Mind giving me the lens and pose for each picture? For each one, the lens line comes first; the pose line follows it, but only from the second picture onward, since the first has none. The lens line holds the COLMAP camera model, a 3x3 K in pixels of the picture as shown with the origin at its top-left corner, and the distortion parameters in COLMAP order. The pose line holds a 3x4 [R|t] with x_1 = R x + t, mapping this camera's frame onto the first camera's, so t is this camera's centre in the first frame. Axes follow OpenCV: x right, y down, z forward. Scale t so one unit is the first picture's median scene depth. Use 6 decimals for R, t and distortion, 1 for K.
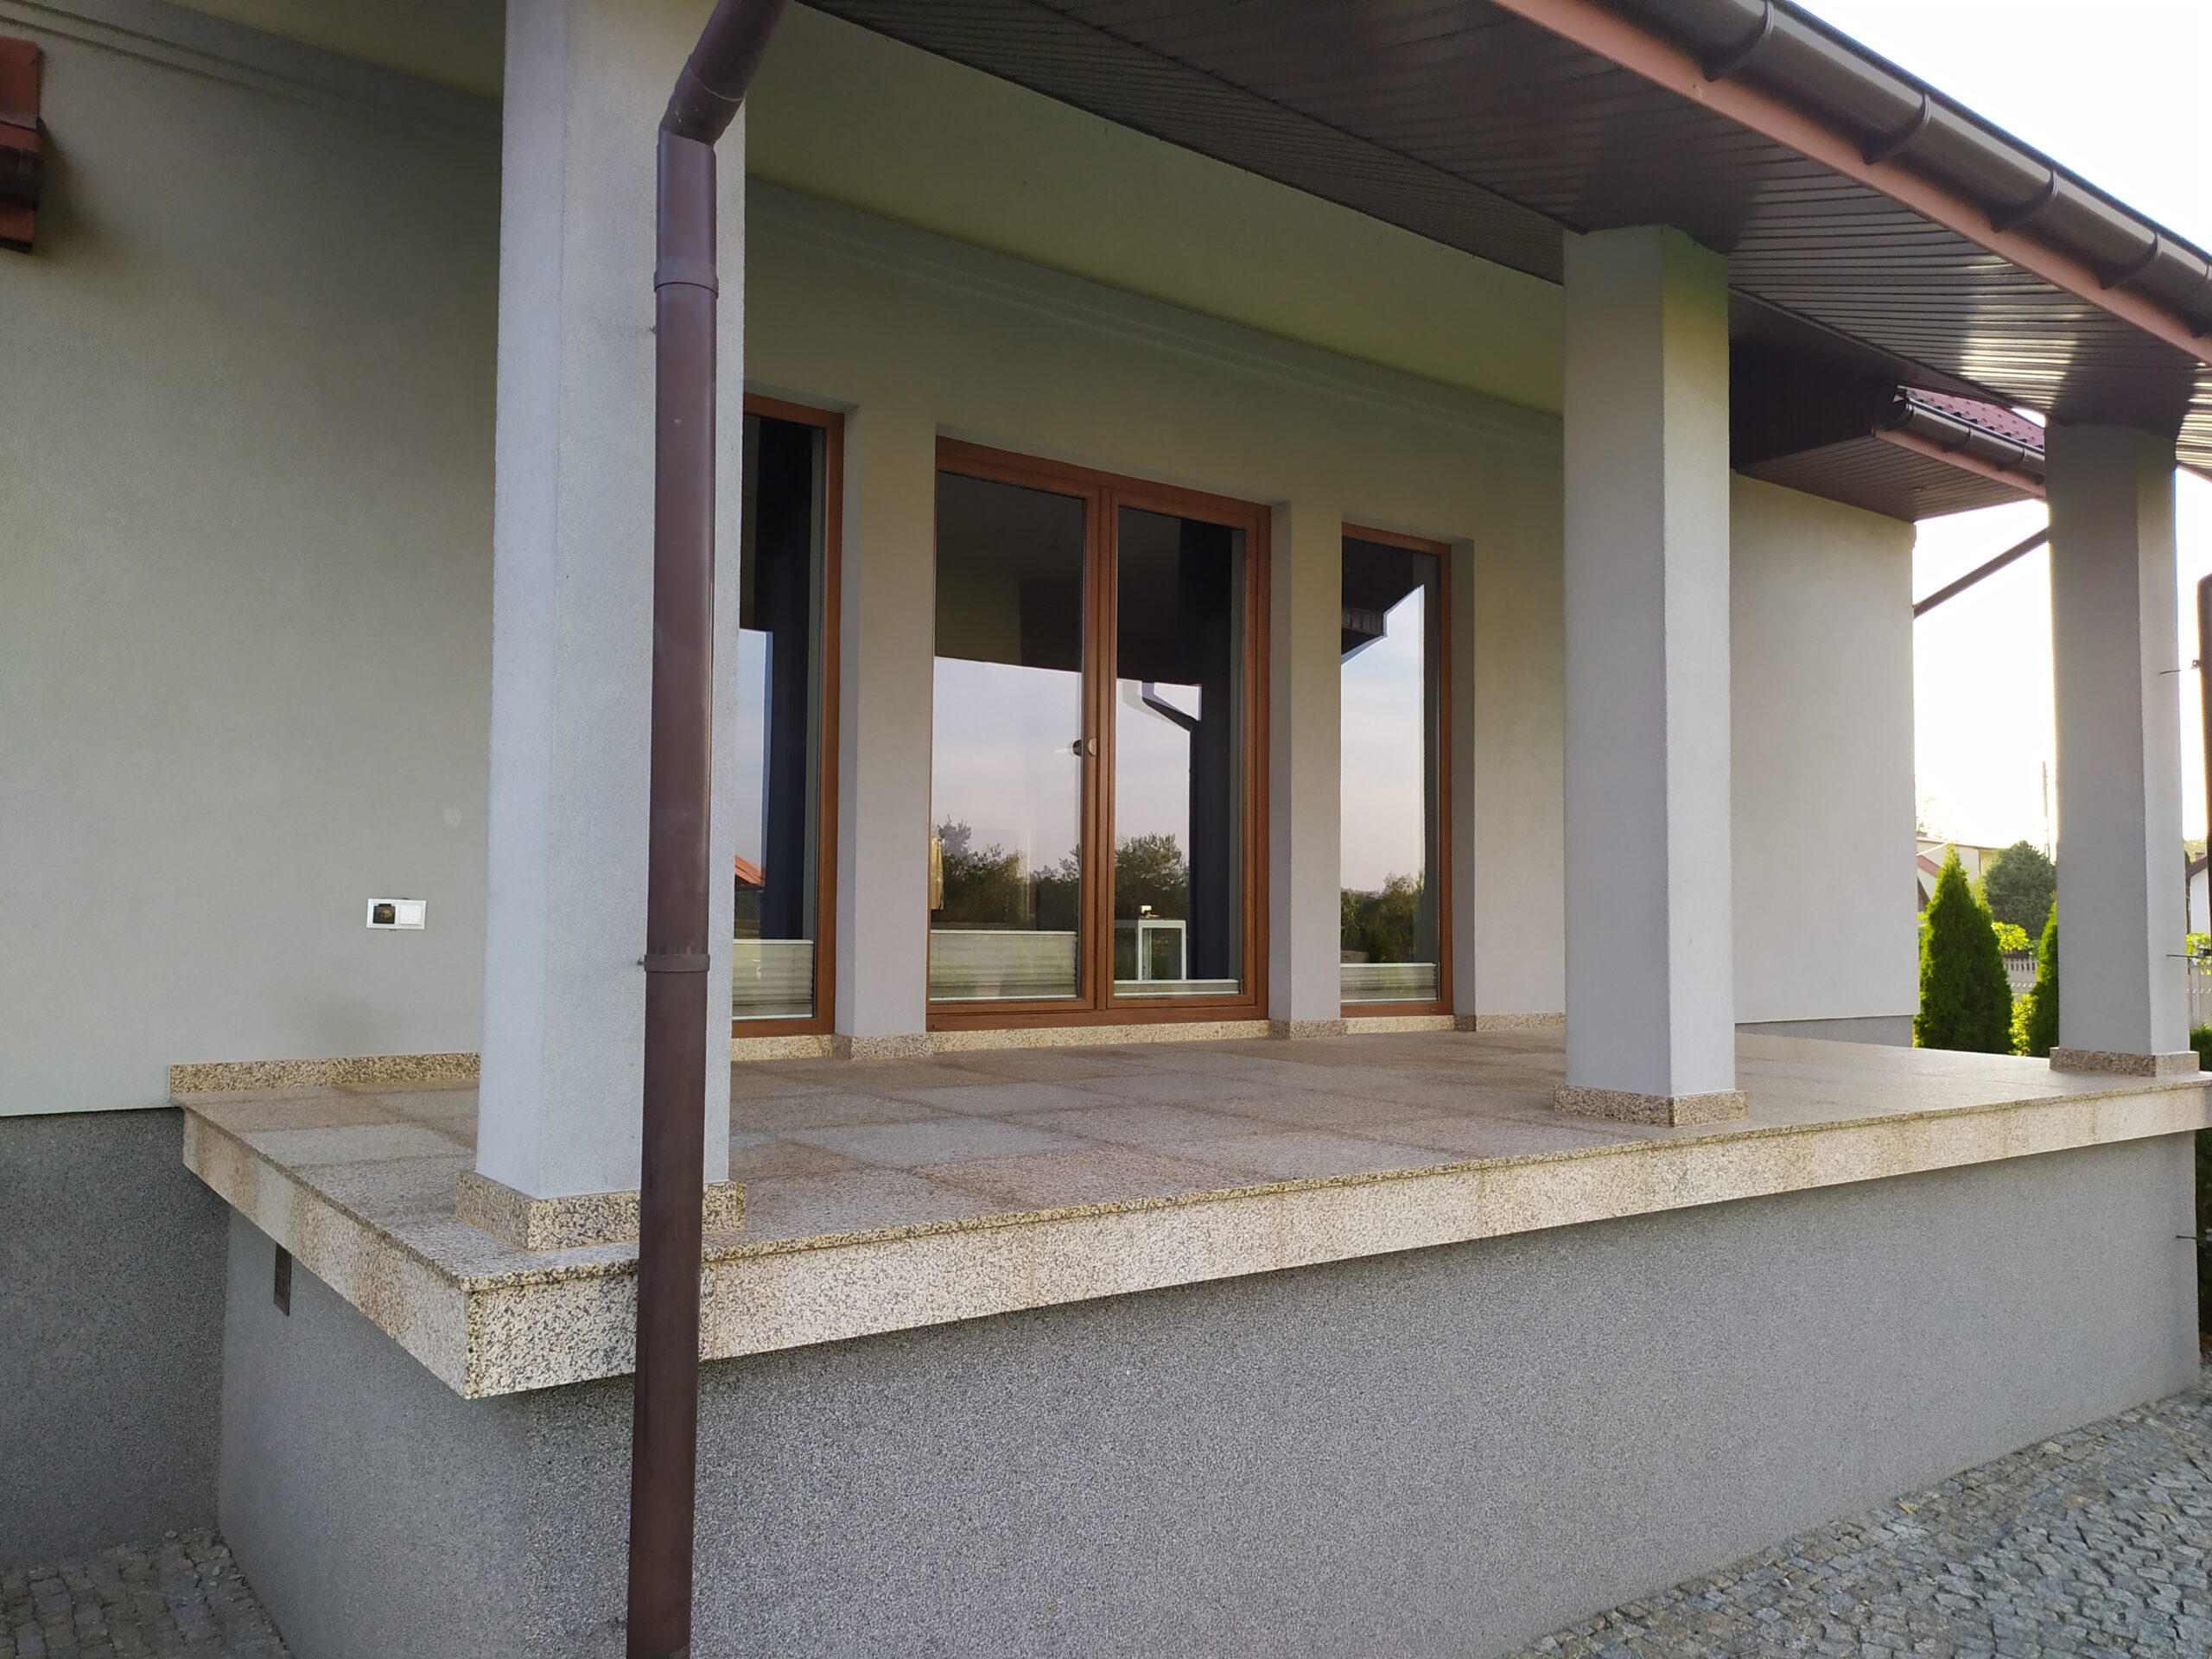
lens RADIAL K [[1625.8, 0, 1115.2], [0, 1625.8, 844.9], [0, 0, 1]] dist [0.036305, -0.017010]
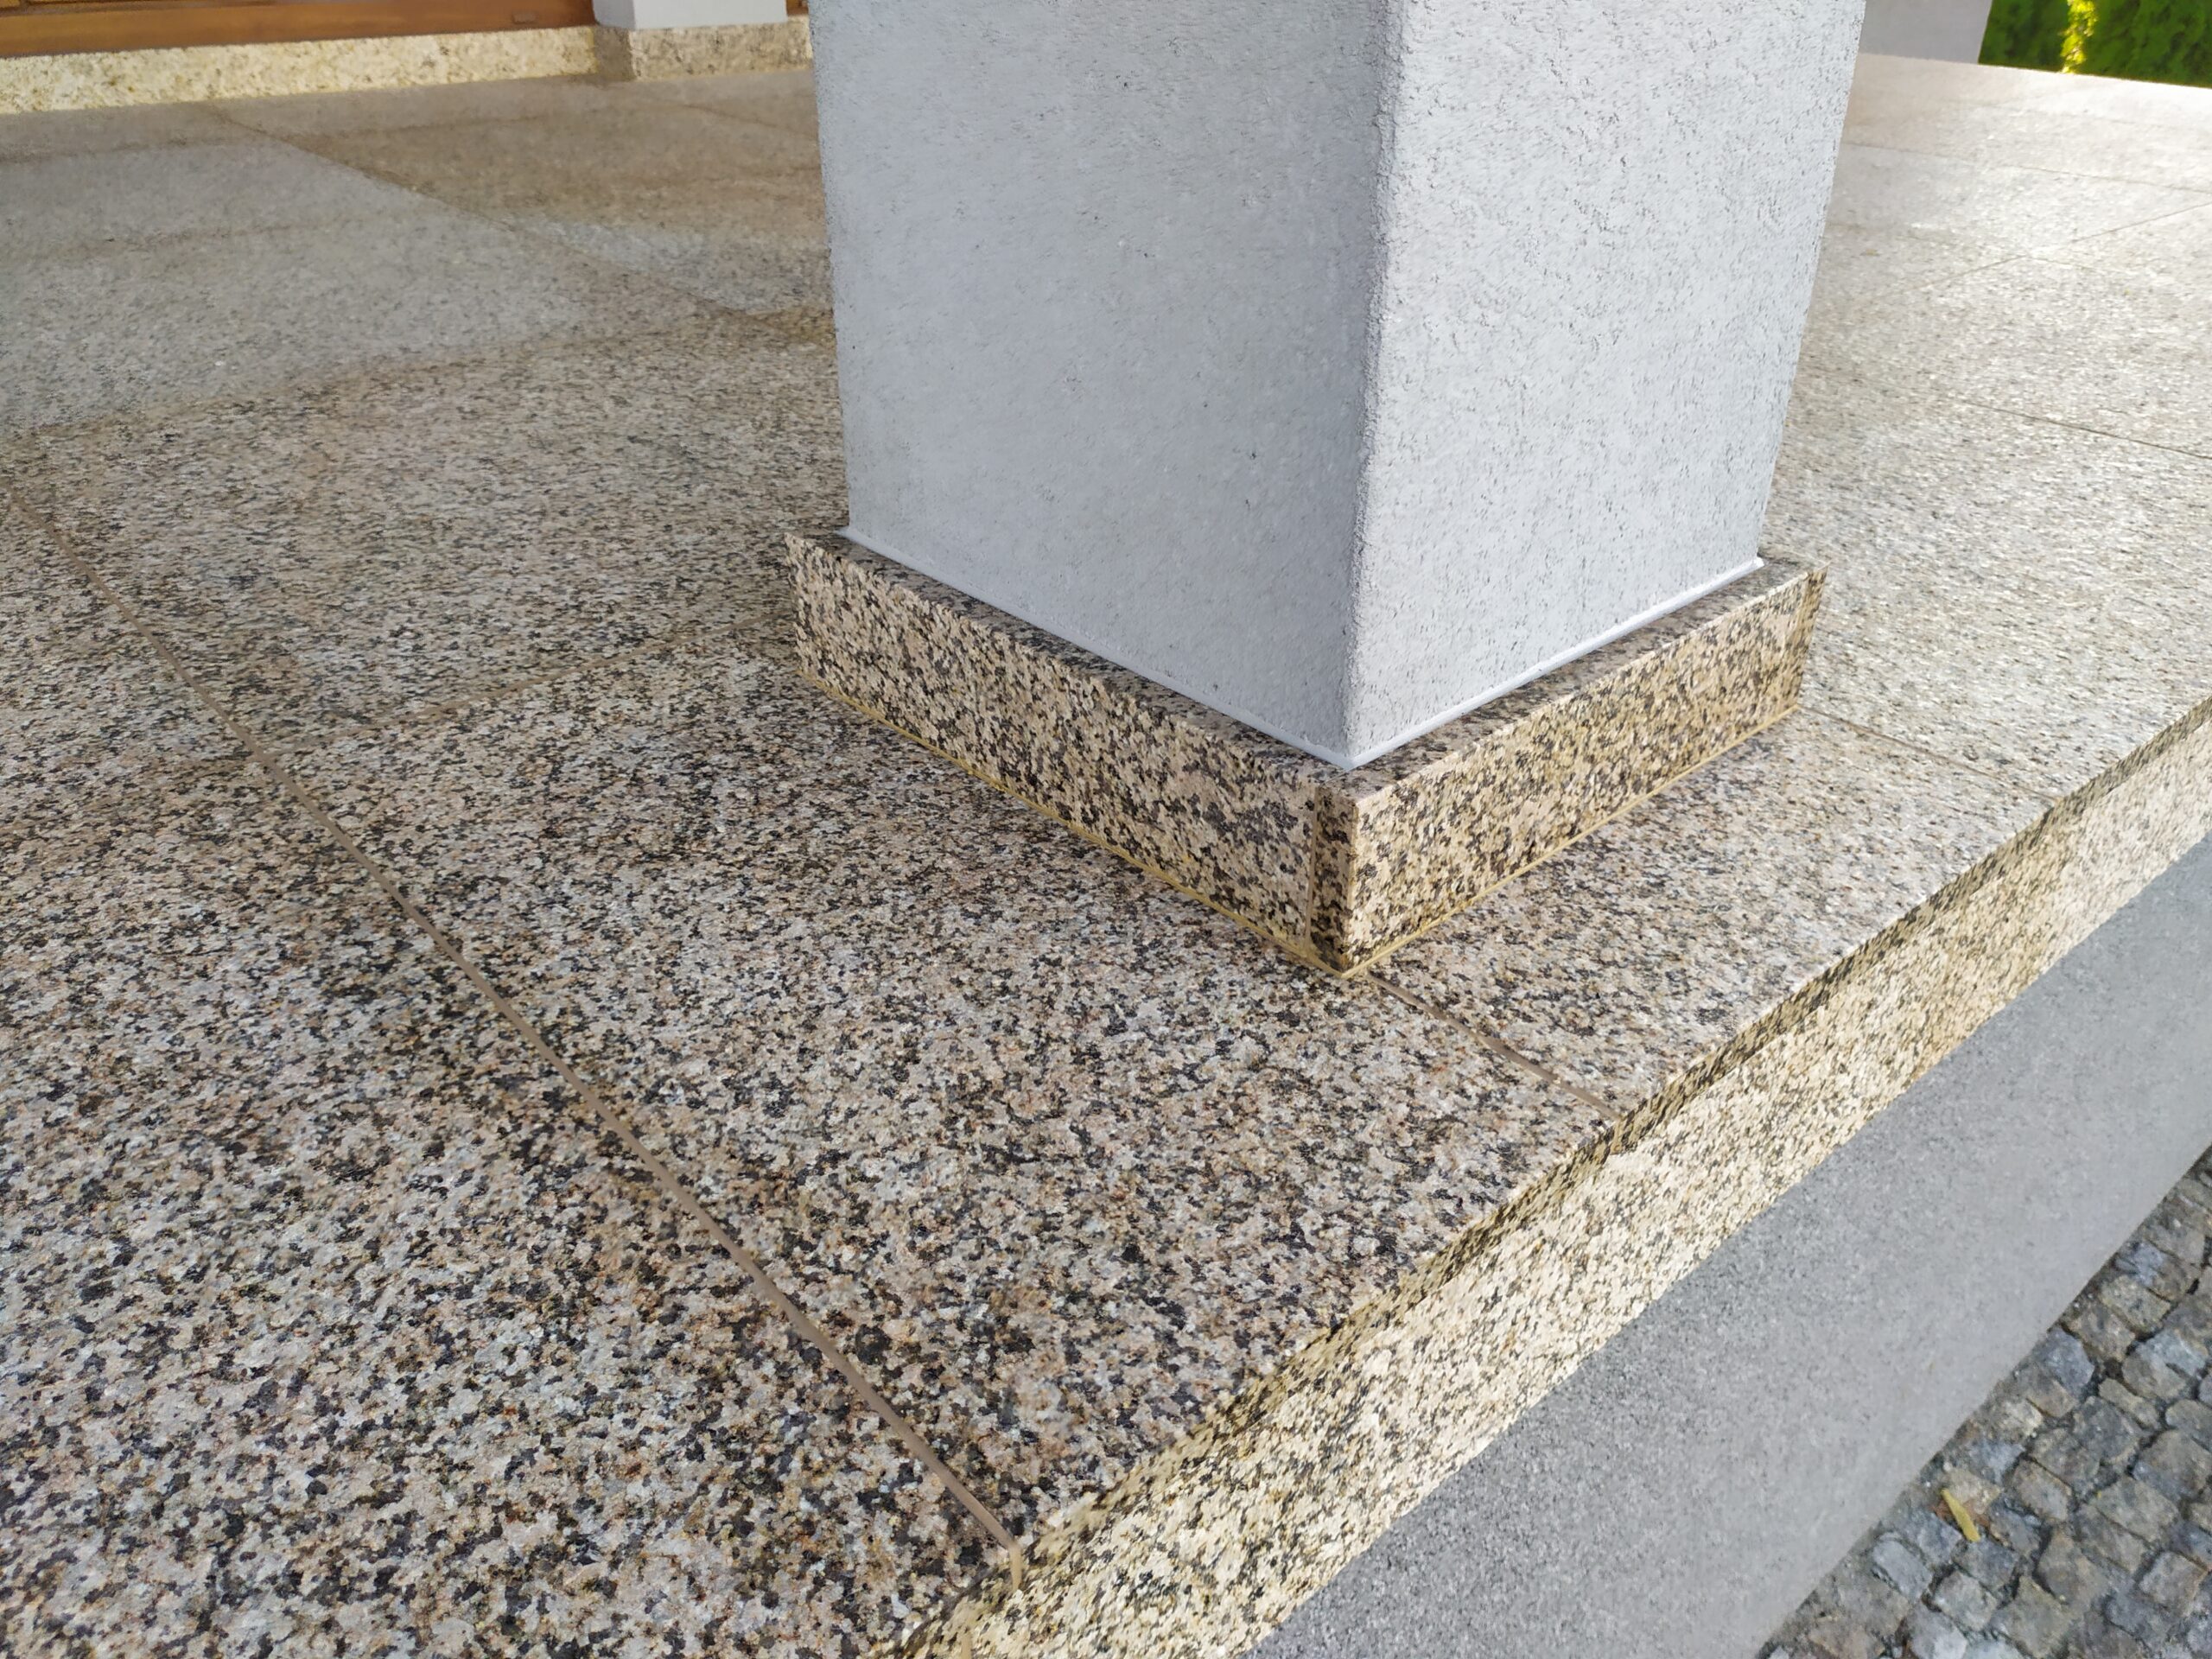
lens RADIAL K [[1625.8, 0, 1117.4], [0, 1625.8, 824.8], [0, 0, 1]] dist [0.036305, -0.017010]
pose [[0.997464, -0.038015, 0.060163, 0.277414], [-0.000437, 0.842088, 0.539340, 0.078589], [-0.071165, -0.537999, 0.839936, 0.785529]]
